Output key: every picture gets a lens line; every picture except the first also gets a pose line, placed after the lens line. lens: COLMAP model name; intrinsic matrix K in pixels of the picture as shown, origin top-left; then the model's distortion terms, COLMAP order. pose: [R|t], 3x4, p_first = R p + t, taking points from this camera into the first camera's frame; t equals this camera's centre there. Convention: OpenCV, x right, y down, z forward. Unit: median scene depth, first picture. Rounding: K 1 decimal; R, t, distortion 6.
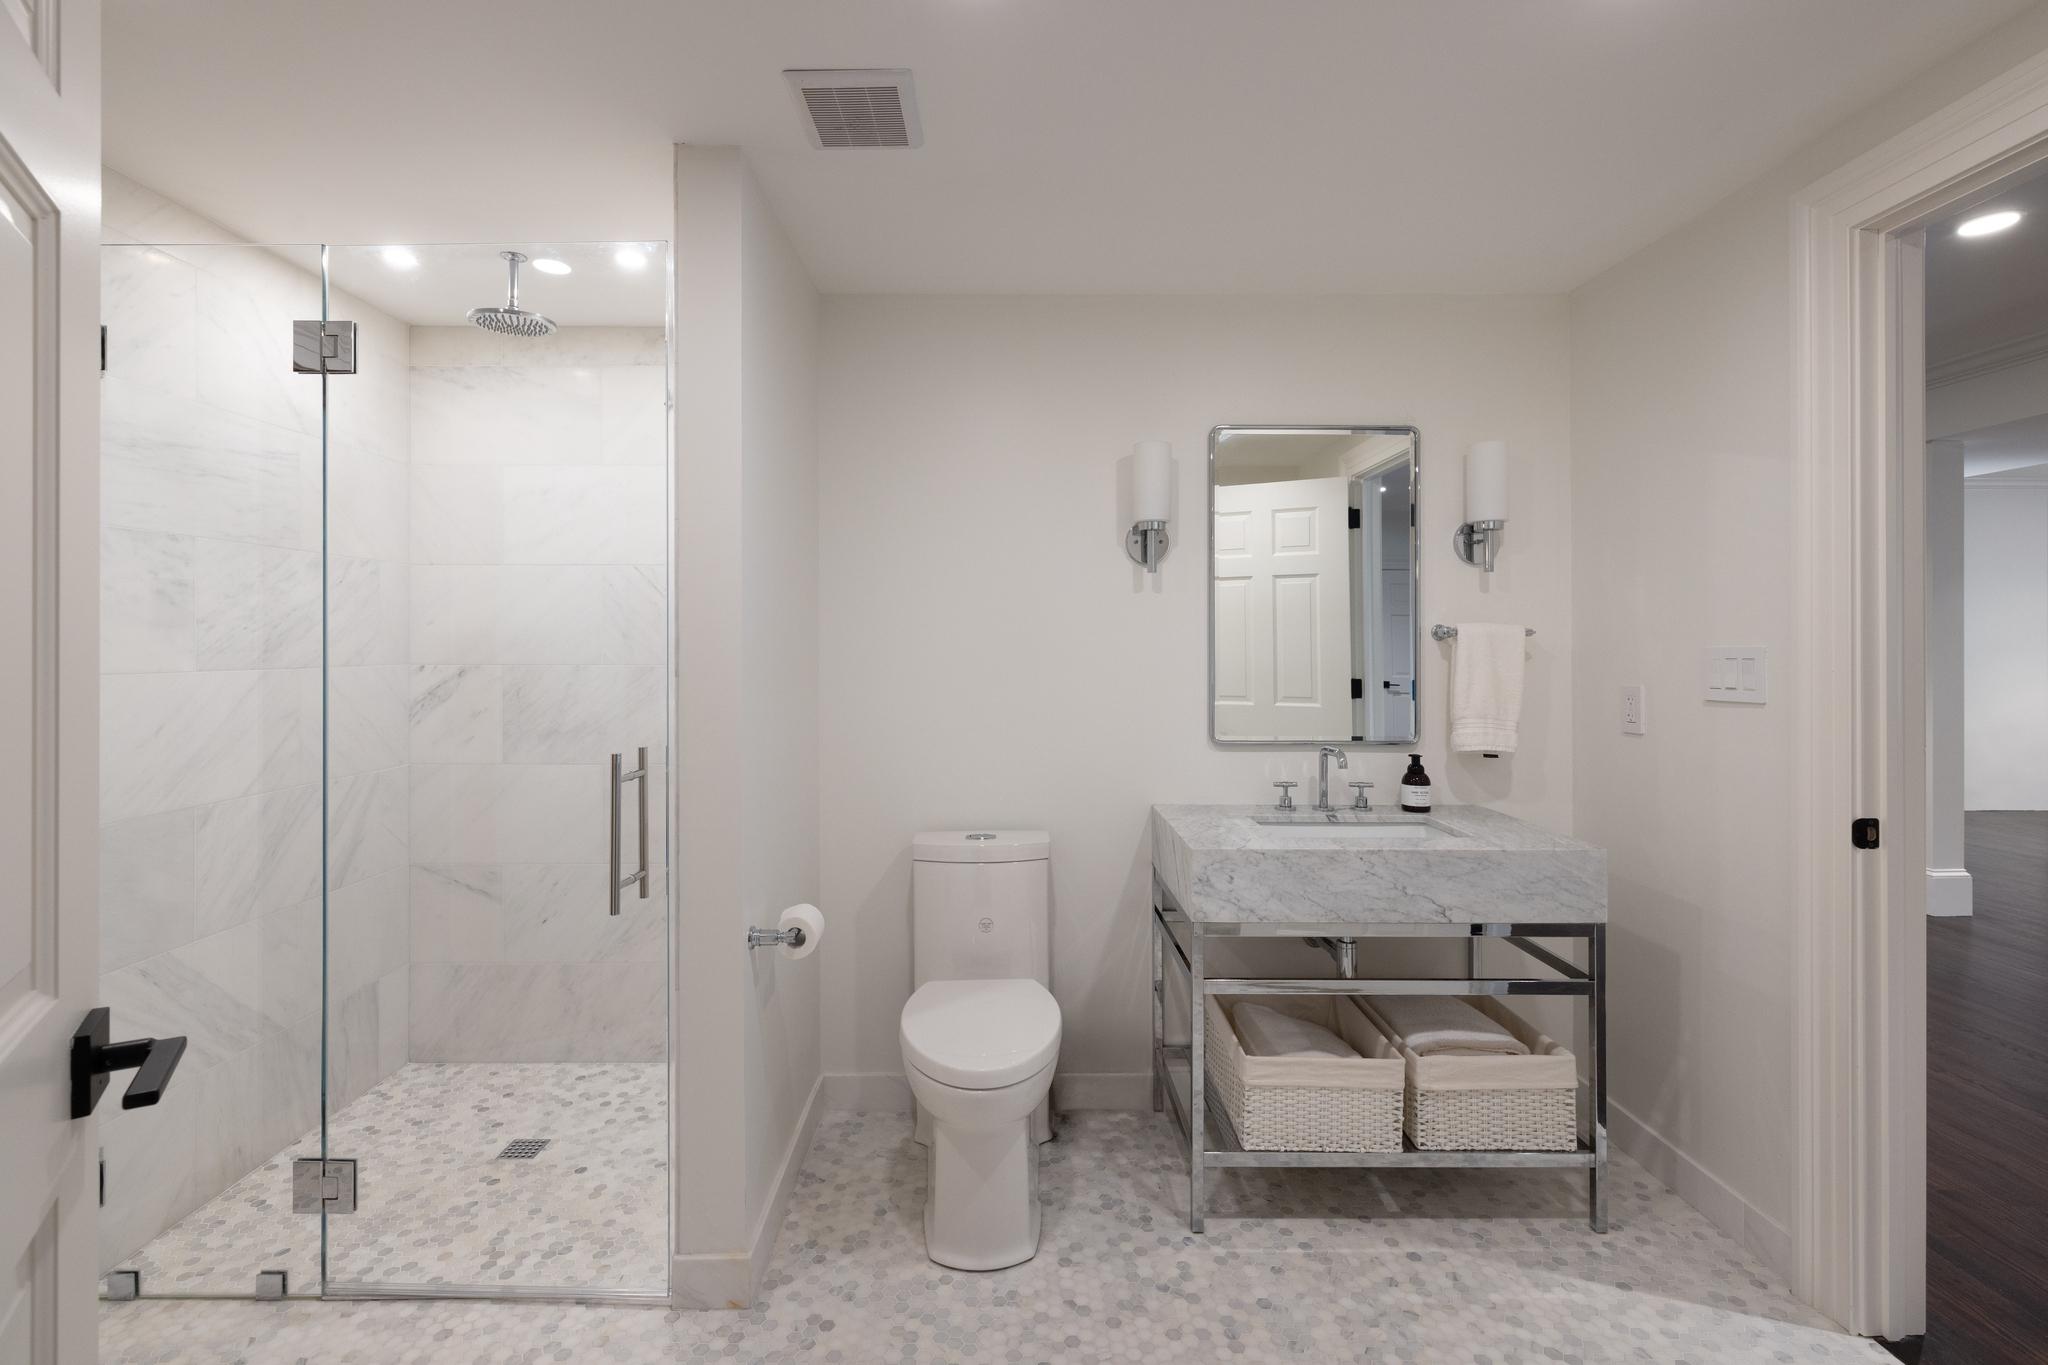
lens RADIAL K [[874.4, 0, 1017.2], [0, 874.4, 645.5], [0, 0, 1]] dist [-0.000035, 0.000000]
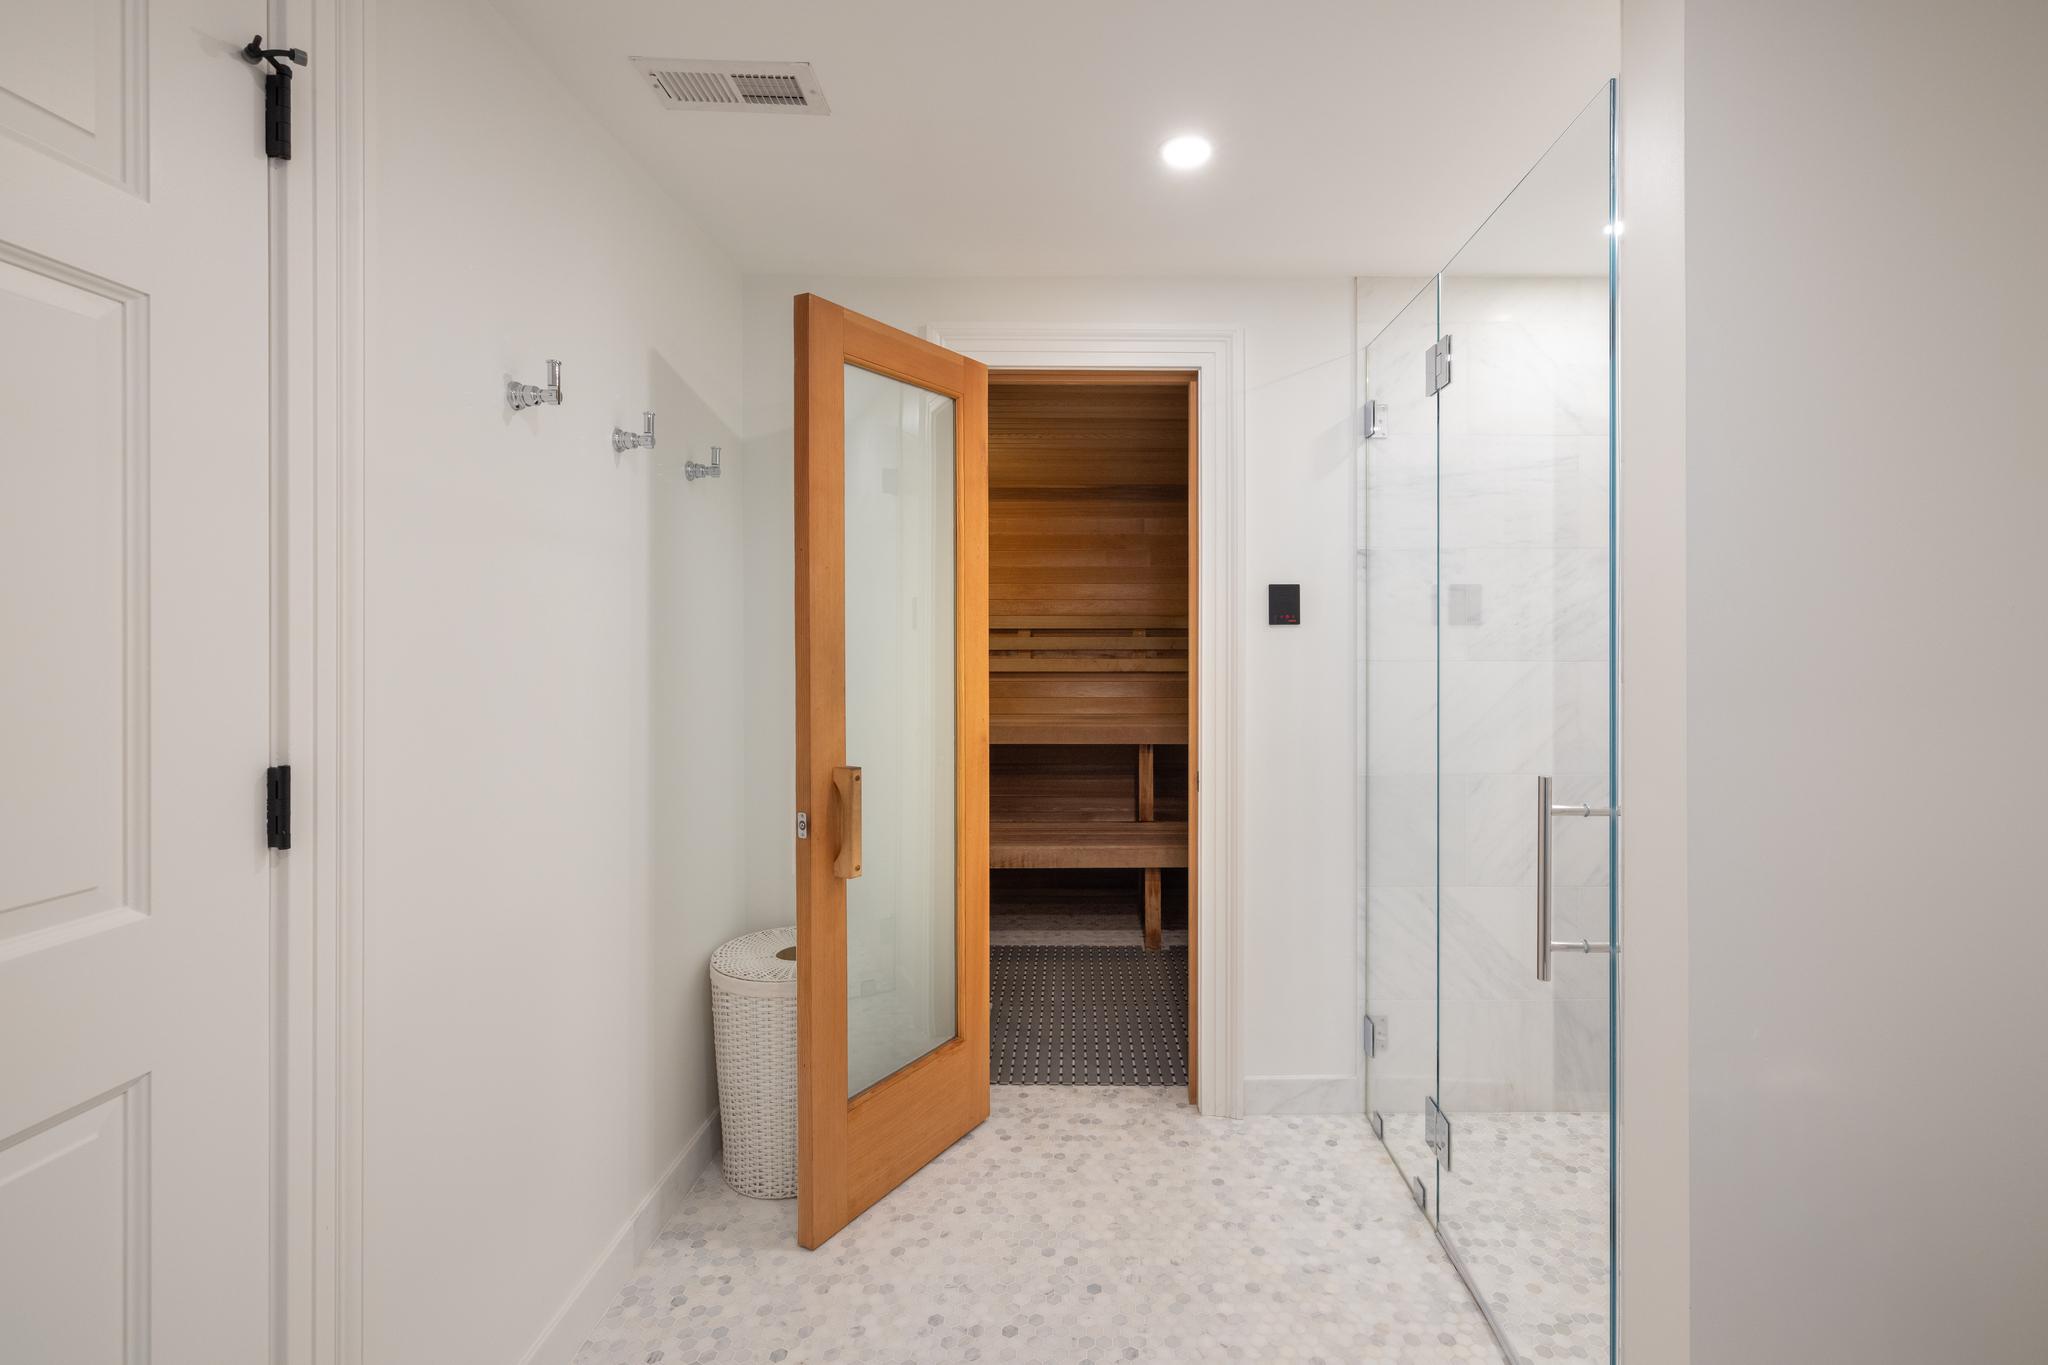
lens RADIAL K [[874.4, 0, 1044.7], [0, 874.4, 640.7], [0, 0, 1]] dist [-0.000035, 0.000000]
pose [[0.023201, 0.002104, -0.999729, 0.283229], [0.002493, 0.999995, 0.002162, -0.002831], [0.999728, -0.002542, 0.023196, 0.468160]]
